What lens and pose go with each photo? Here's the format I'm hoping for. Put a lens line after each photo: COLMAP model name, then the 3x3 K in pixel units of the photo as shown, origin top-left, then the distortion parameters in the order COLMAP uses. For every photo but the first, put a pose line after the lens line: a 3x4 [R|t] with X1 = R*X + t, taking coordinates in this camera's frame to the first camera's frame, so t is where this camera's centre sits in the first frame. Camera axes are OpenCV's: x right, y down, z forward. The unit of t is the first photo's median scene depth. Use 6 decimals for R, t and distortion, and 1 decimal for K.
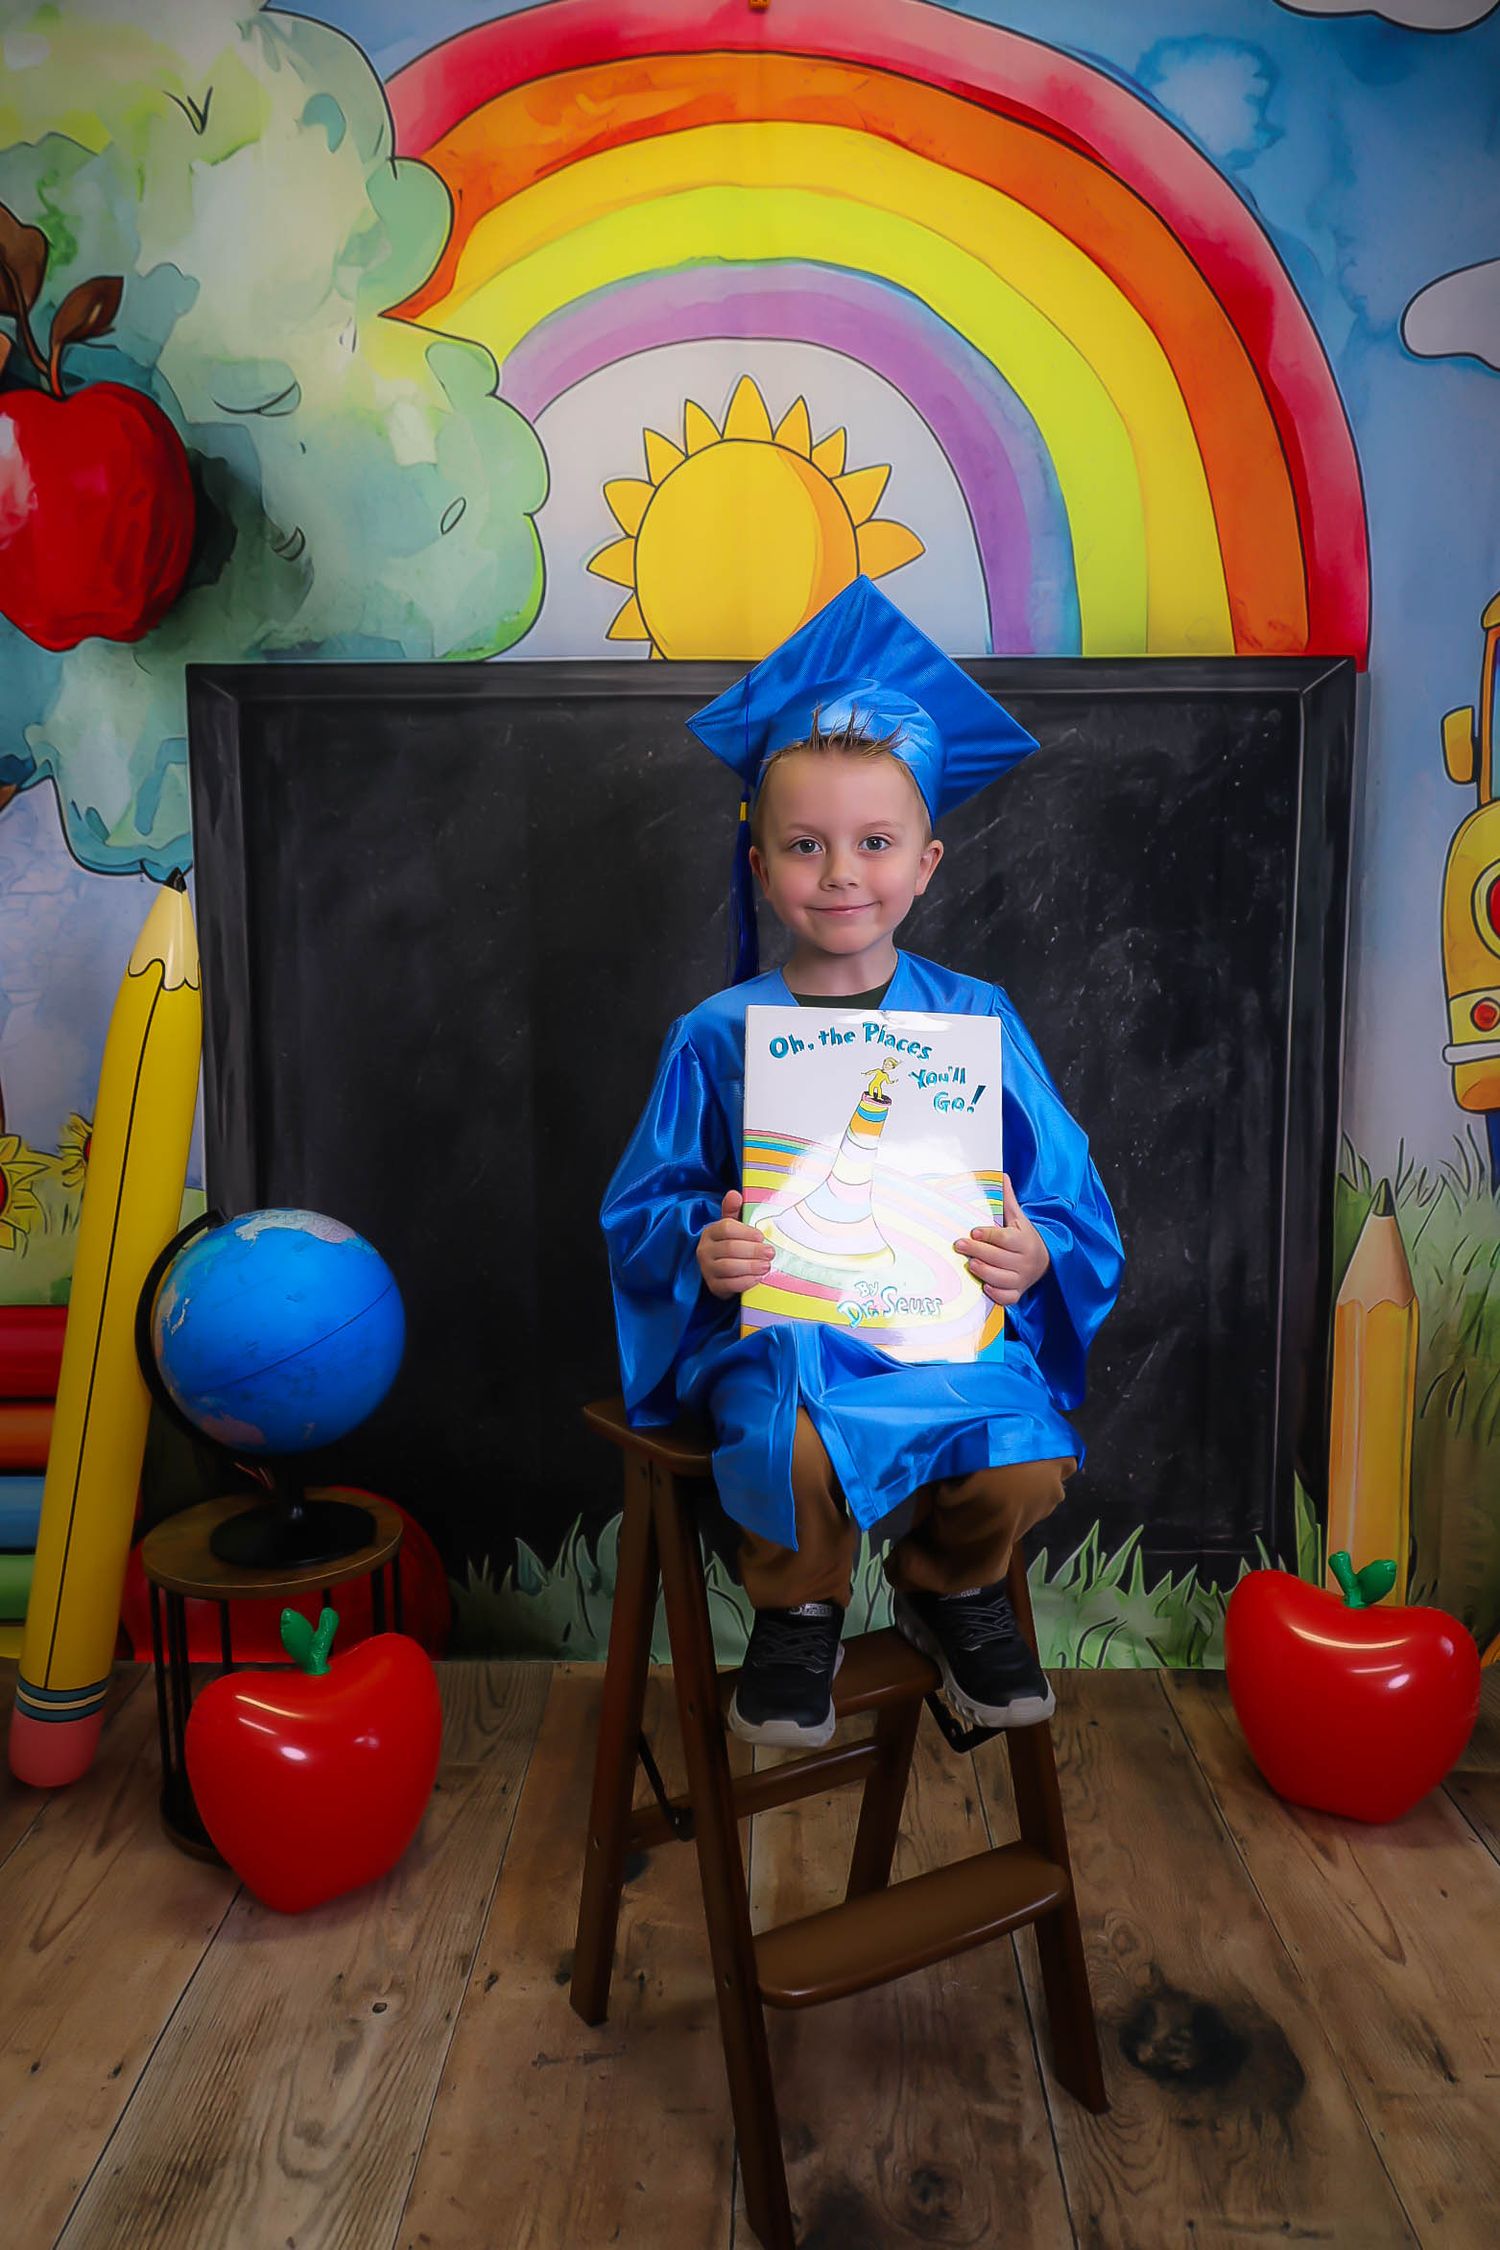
lens RADIAL K [[1733.7, 0, 741.5], [0, 1733.7, 1153.4], [0, 0, 1]] dist [0.040022, -0.000013]
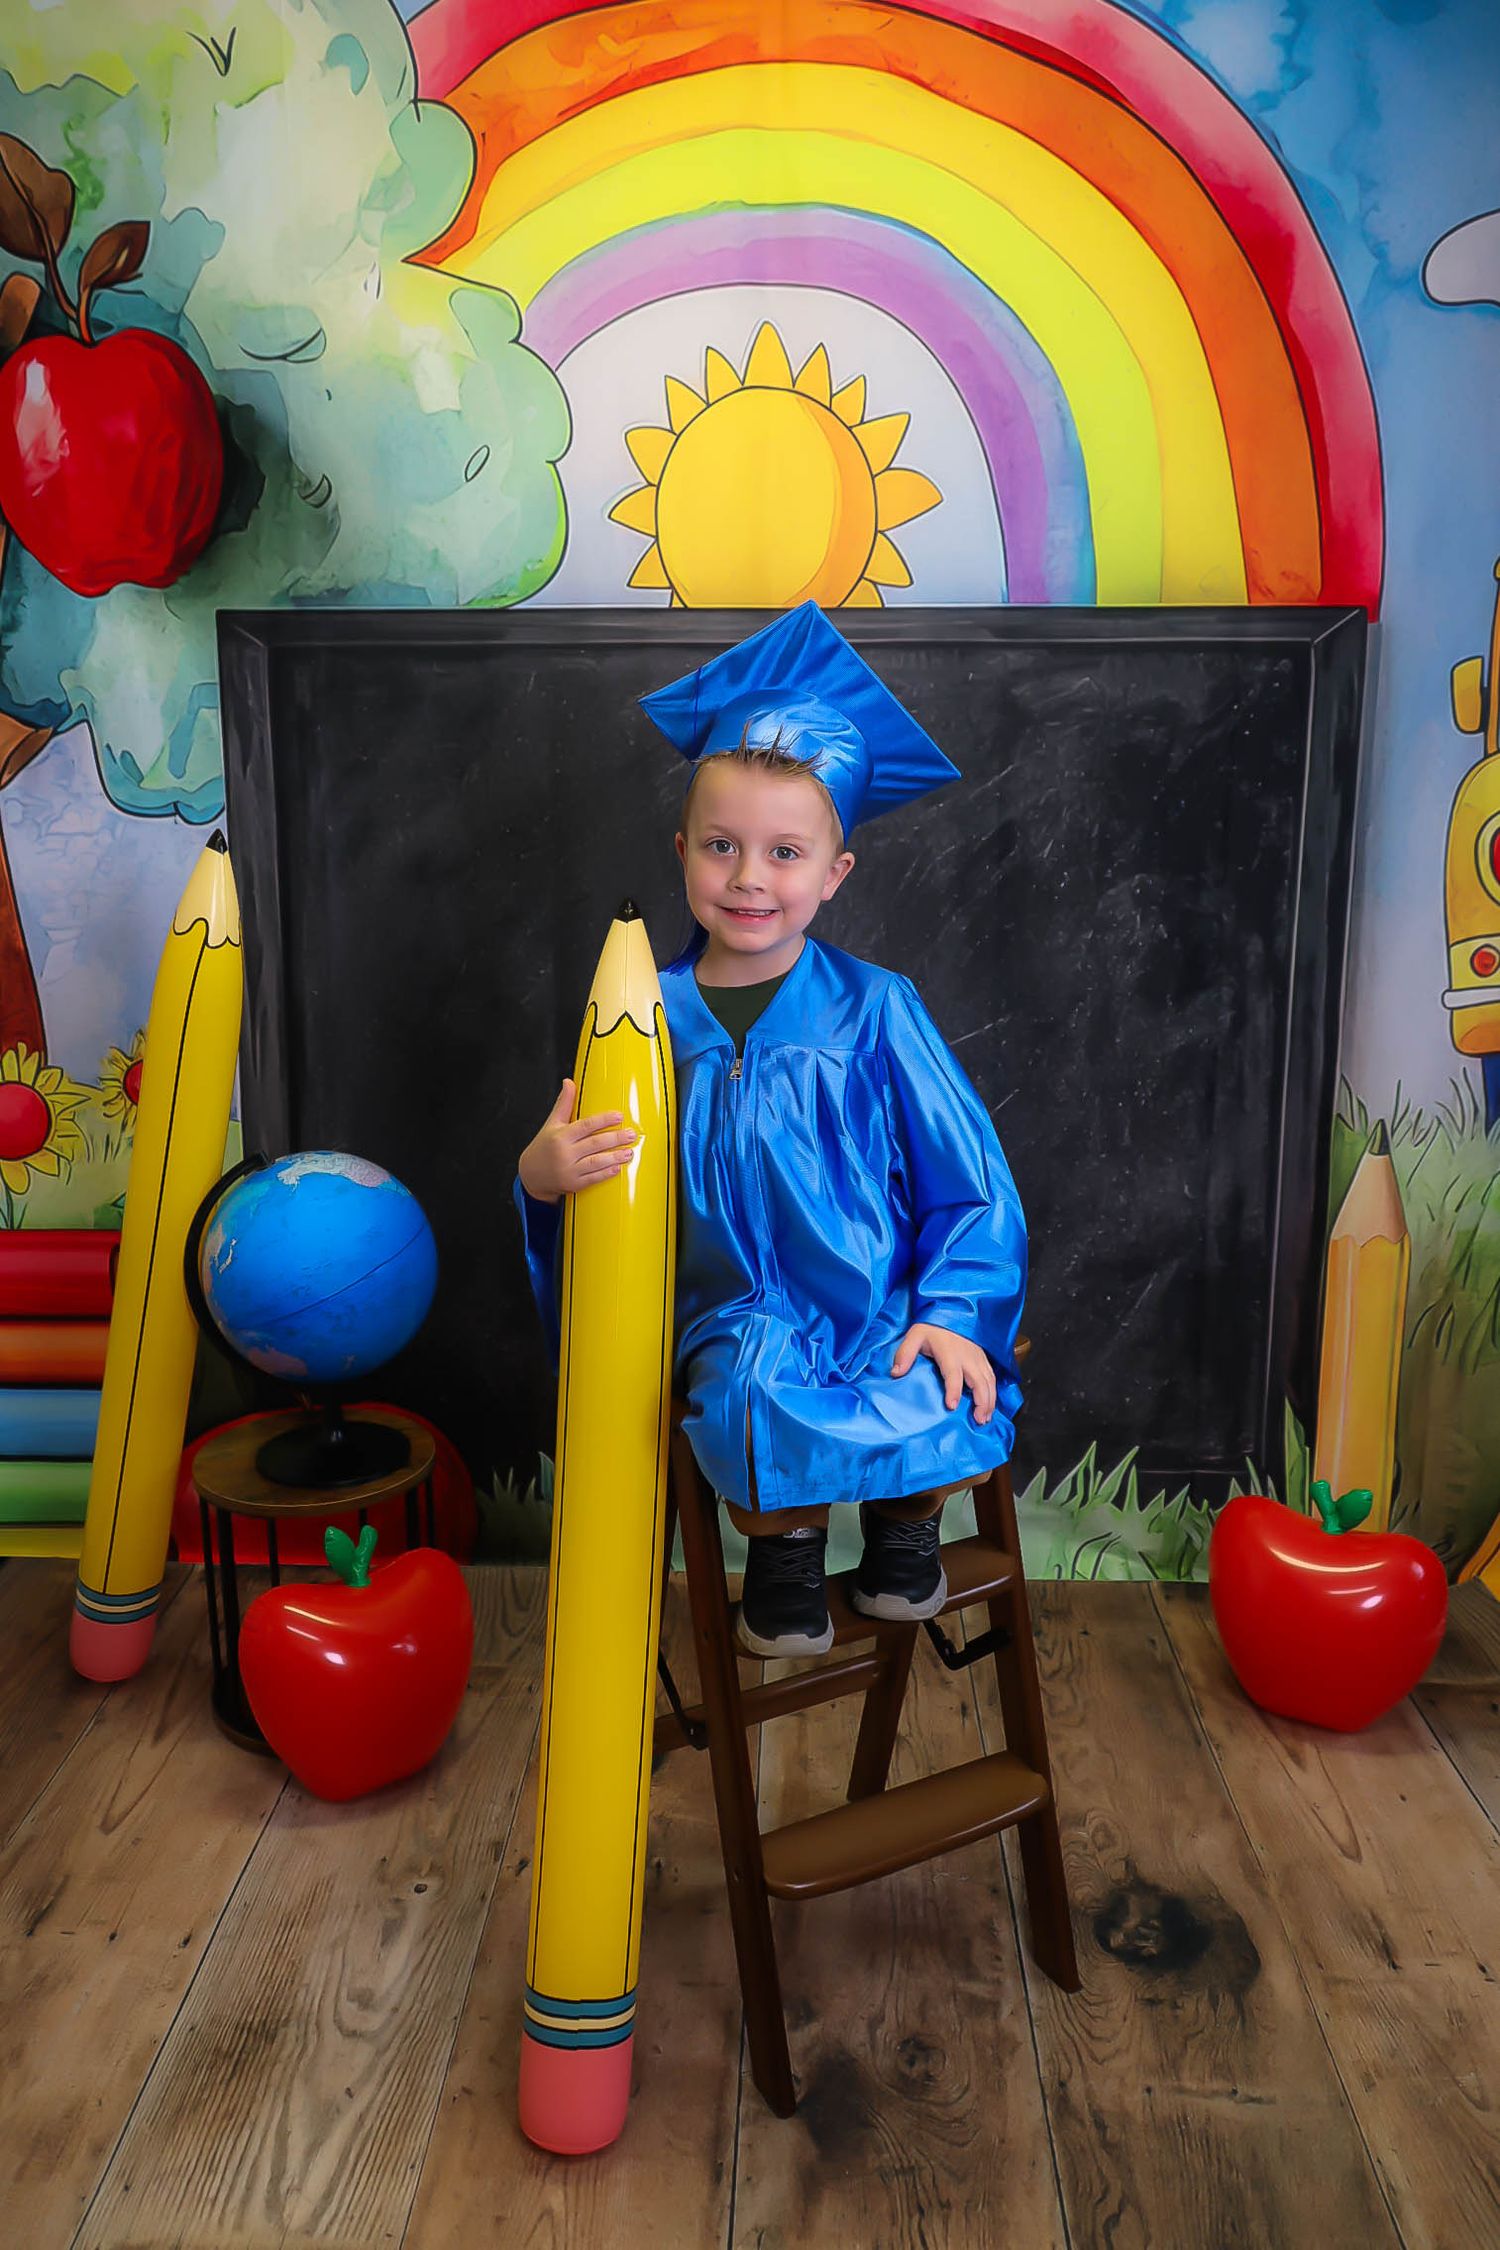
lens RADIAL K [[1789.6, 0, 732.8], [0, 1789.6, 1146.5], [0, 0, 1]] dist [0.048897, -0.001517]
pose [[0.999858, 0.007497, -0.015080, 0.002366], [-0.006359, 0.997227, 0.074154, -0.049606], [0.015594, -0.074048, 0.997133, -0.073936]]
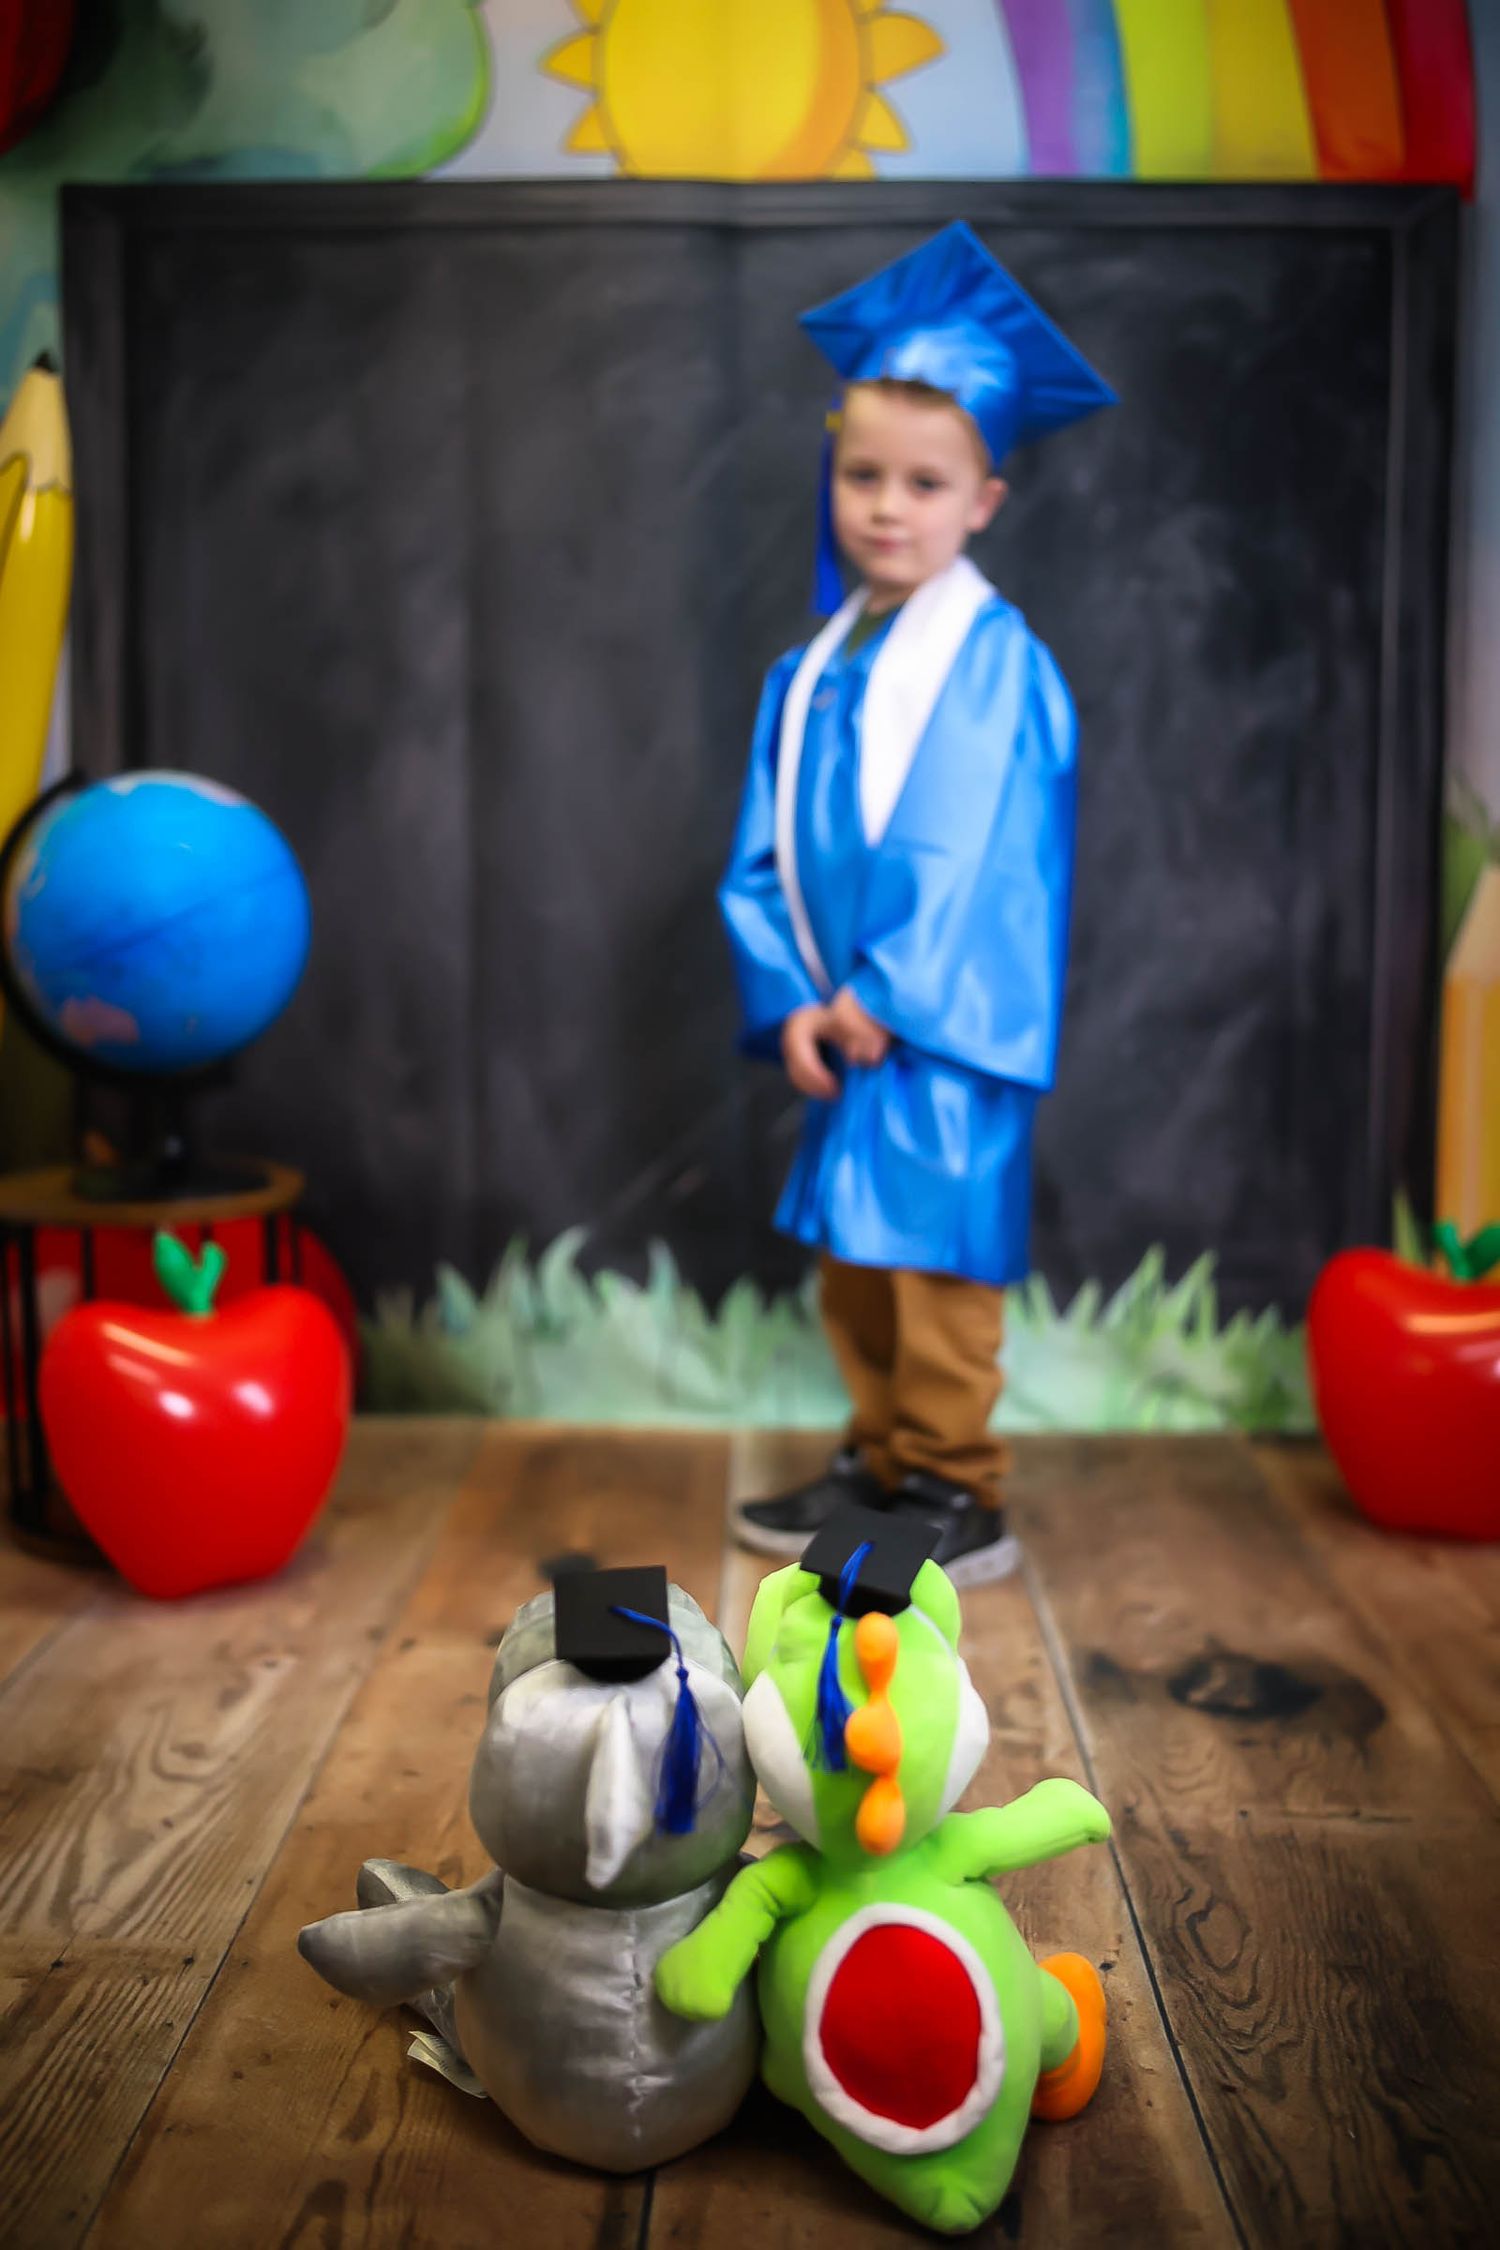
lens RADIAL K [[2206.7, 0, 730.8], [0, 2206.7, 1136.4], [0, 0, 1]] dist [-0.005380, -0.002028]
pose [[0.999975, 0.006868, -0.001778, 0.007680], [-0.006923, 0.999424, -0.033219, 0.215726], [0.001549, 0.033230, 0.999447, -0.036554]]
